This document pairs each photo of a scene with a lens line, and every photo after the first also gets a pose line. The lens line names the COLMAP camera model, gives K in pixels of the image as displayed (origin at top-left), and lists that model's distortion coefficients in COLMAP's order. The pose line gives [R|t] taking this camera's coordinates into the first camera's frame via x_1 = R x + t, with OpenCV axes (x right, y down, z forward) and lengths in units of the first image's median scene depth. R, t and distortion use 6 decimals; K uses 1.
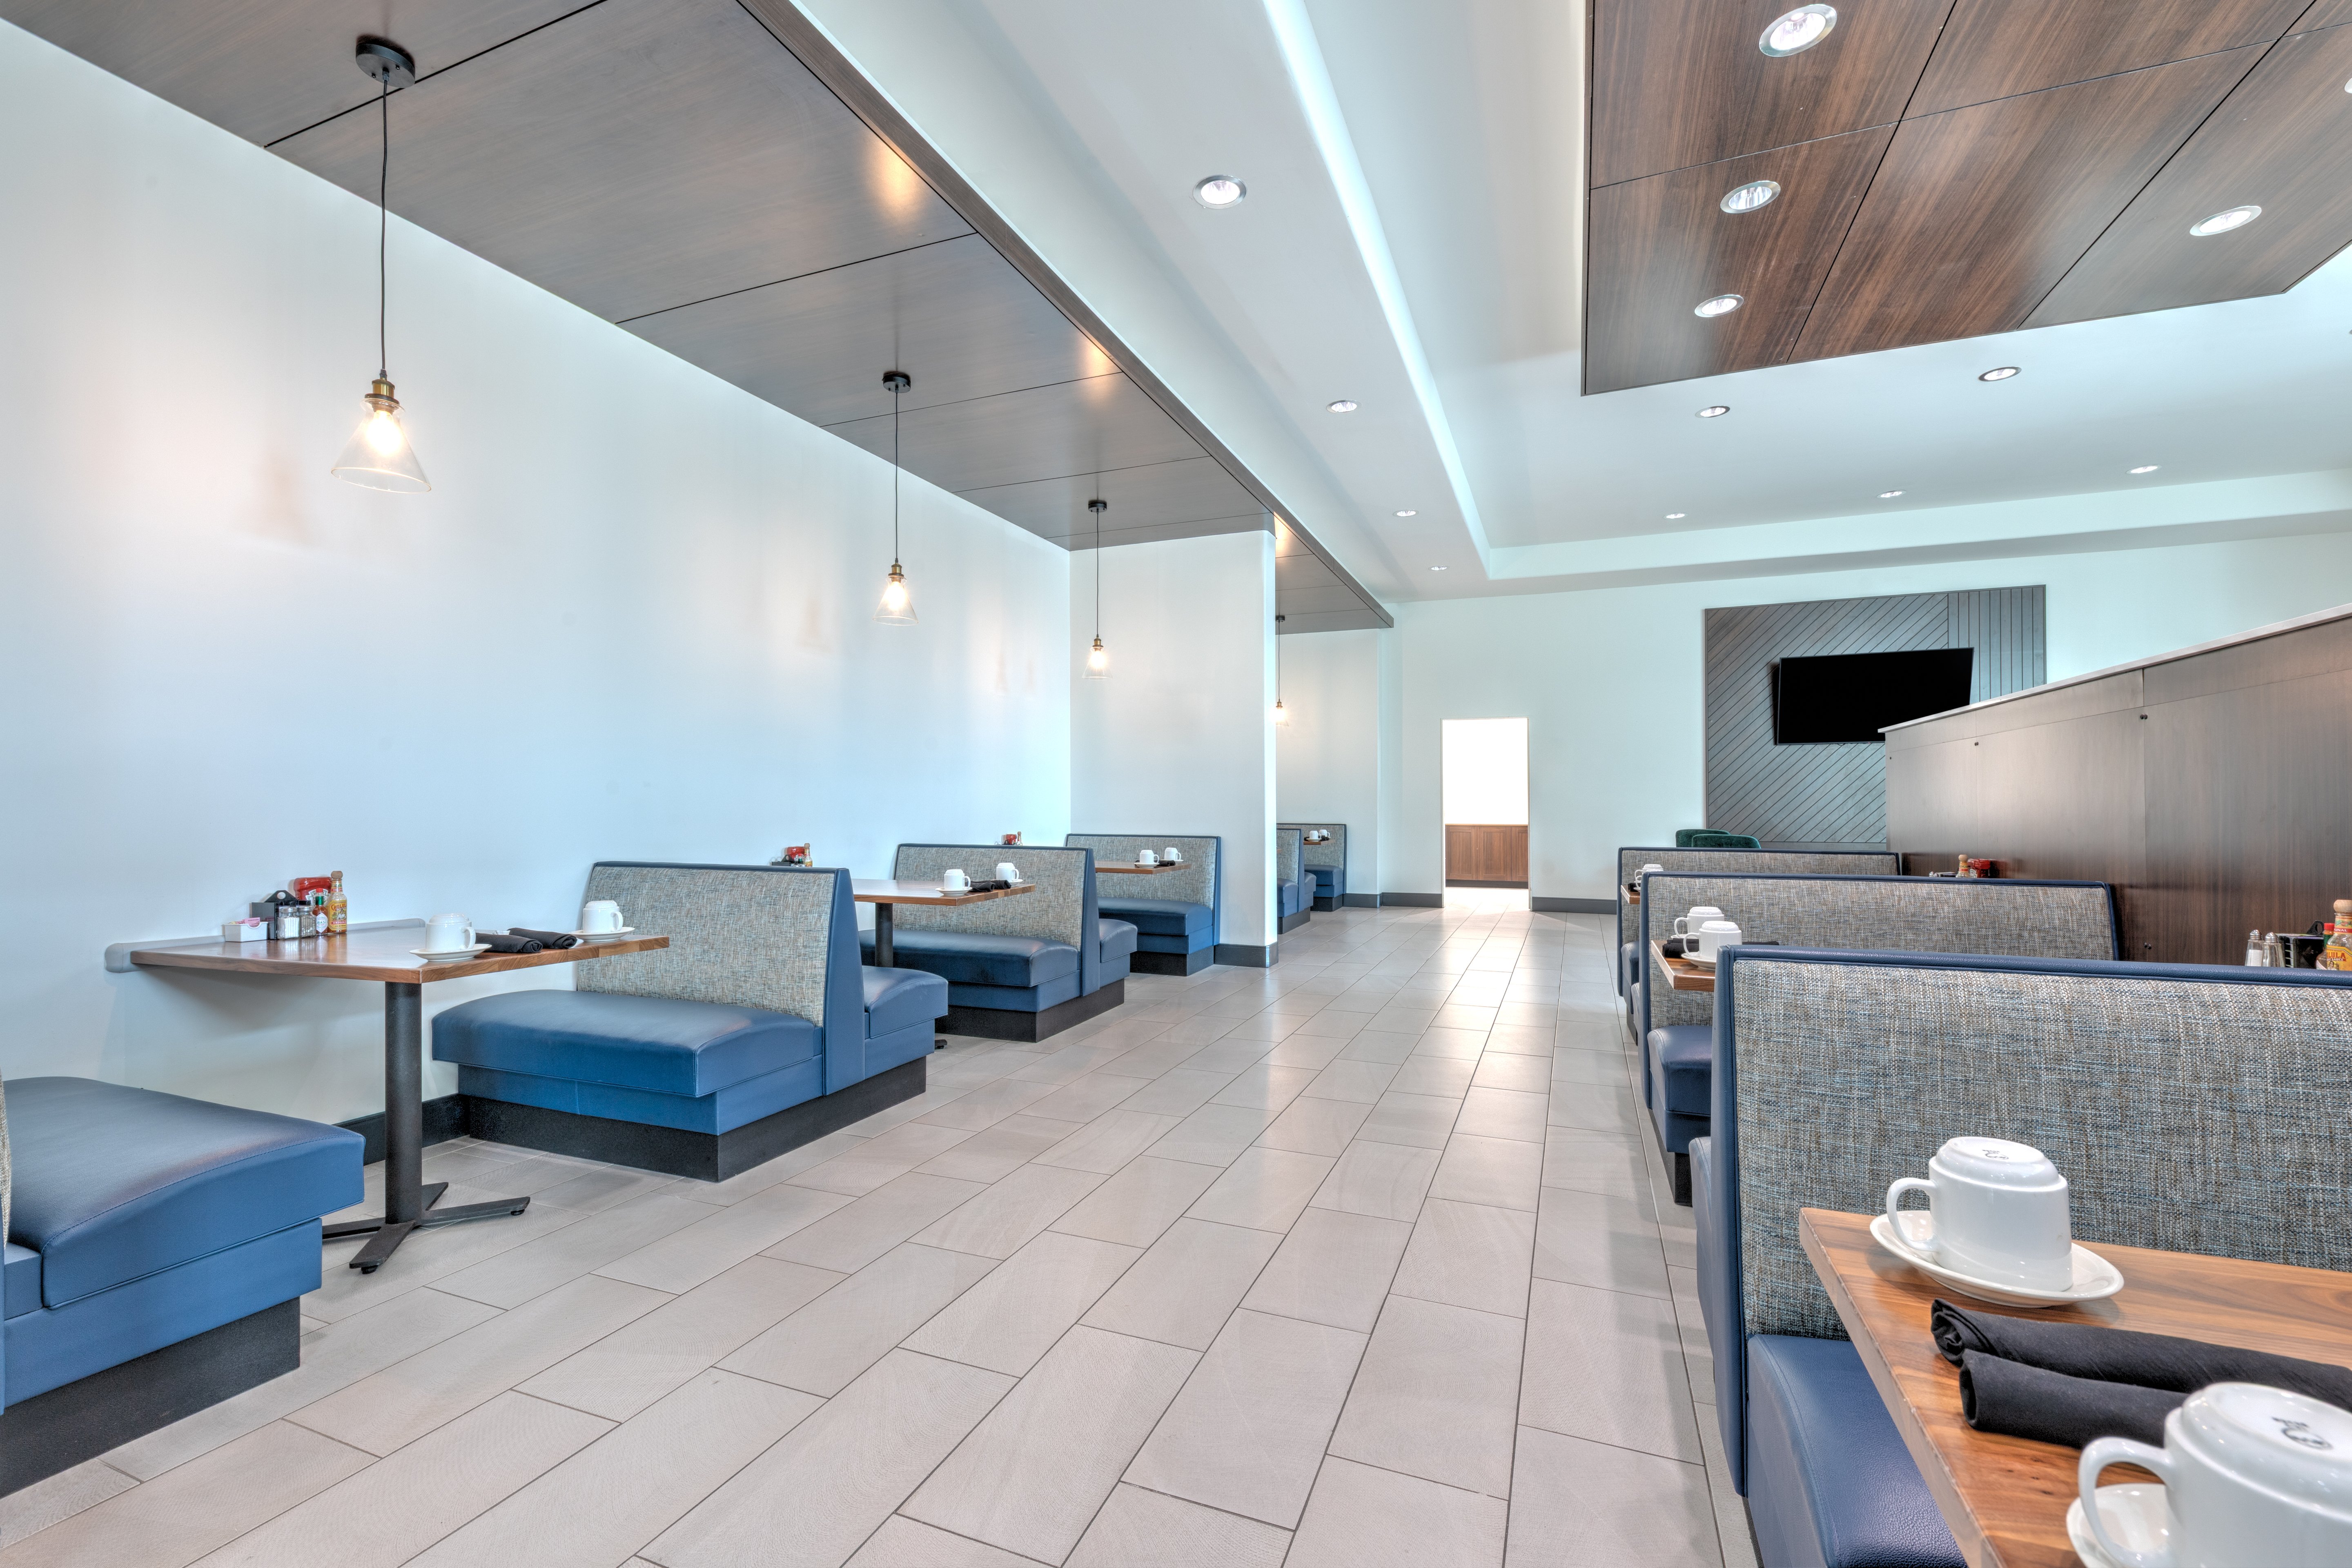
lens RADIAL K [[959.8, 0, 1182.1], [0, 959.8, 795.9], [0, 0, 1]] dist [0.000759, 0.000009]
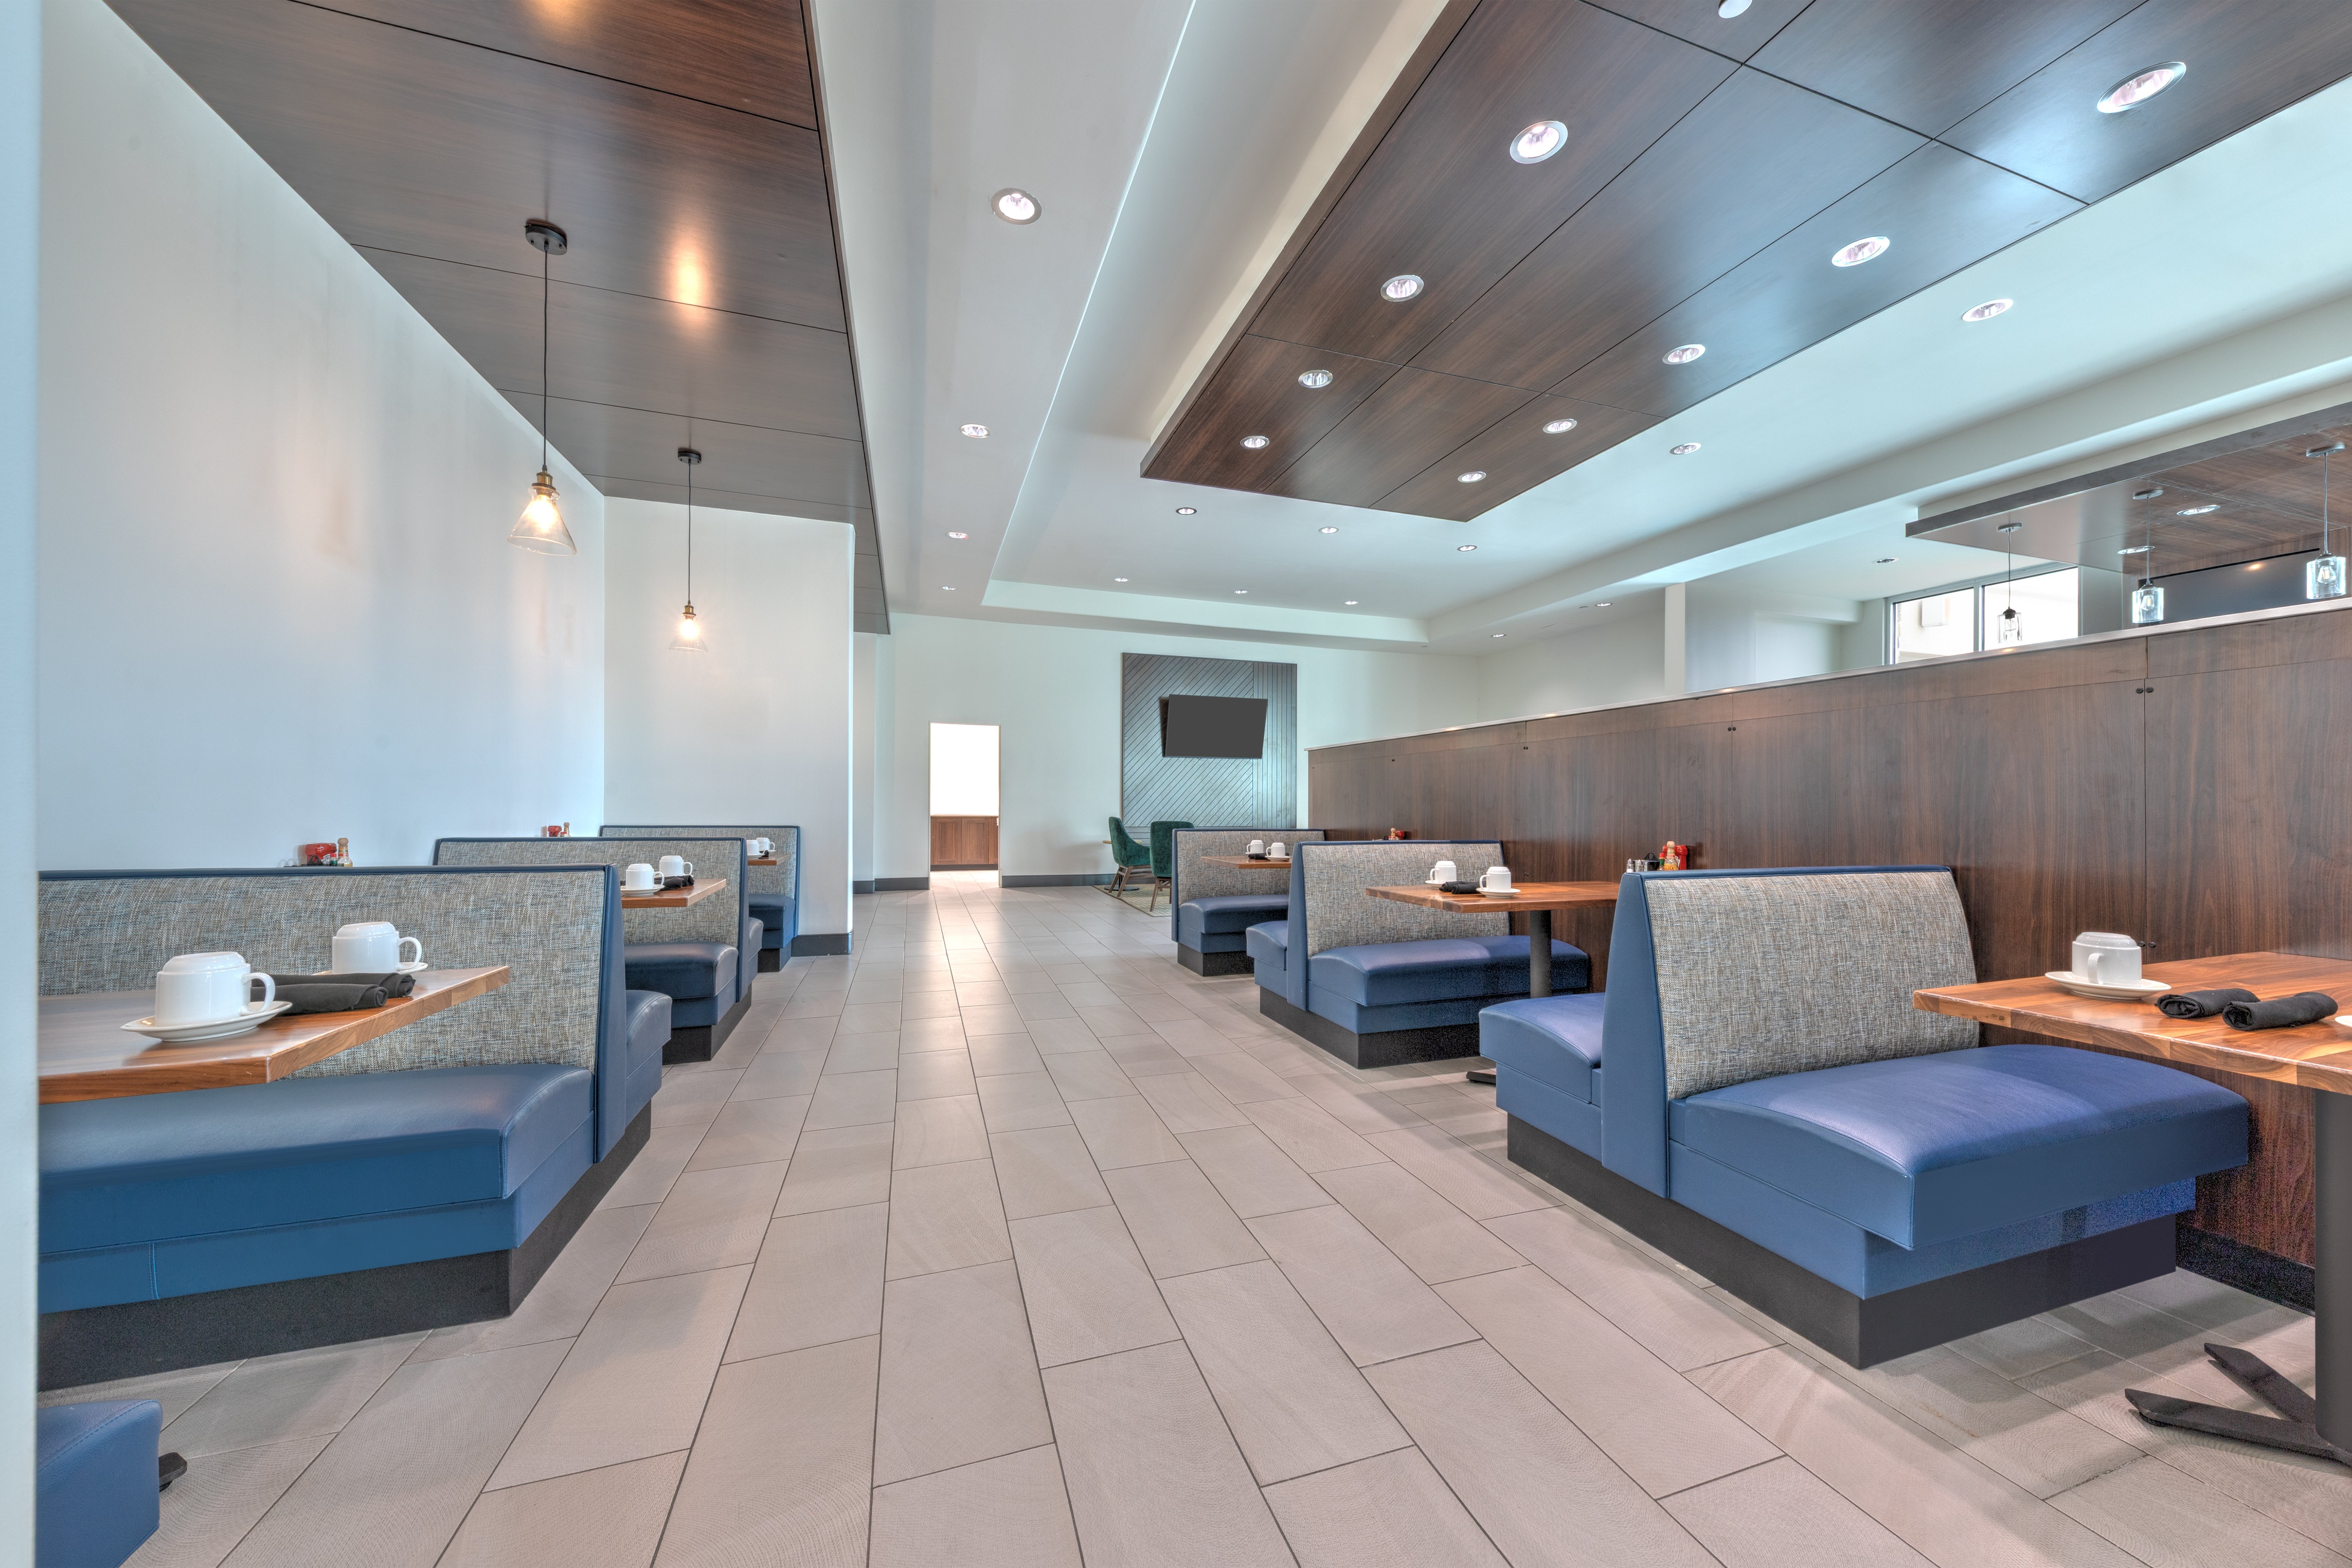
lens RADIAL K [[833.7, 0, 1188.2], [0, 833.7, 802.7], [0, 0, 1]] dist [0.000979, 0.000024]
pose [[0.756995, 0.005733, 0.653396, -0.297321], [-0.012762, 0.999900, 0.006012, 0.011392], [-0.653297, -0.012889, 0.756992, 0.131565]]
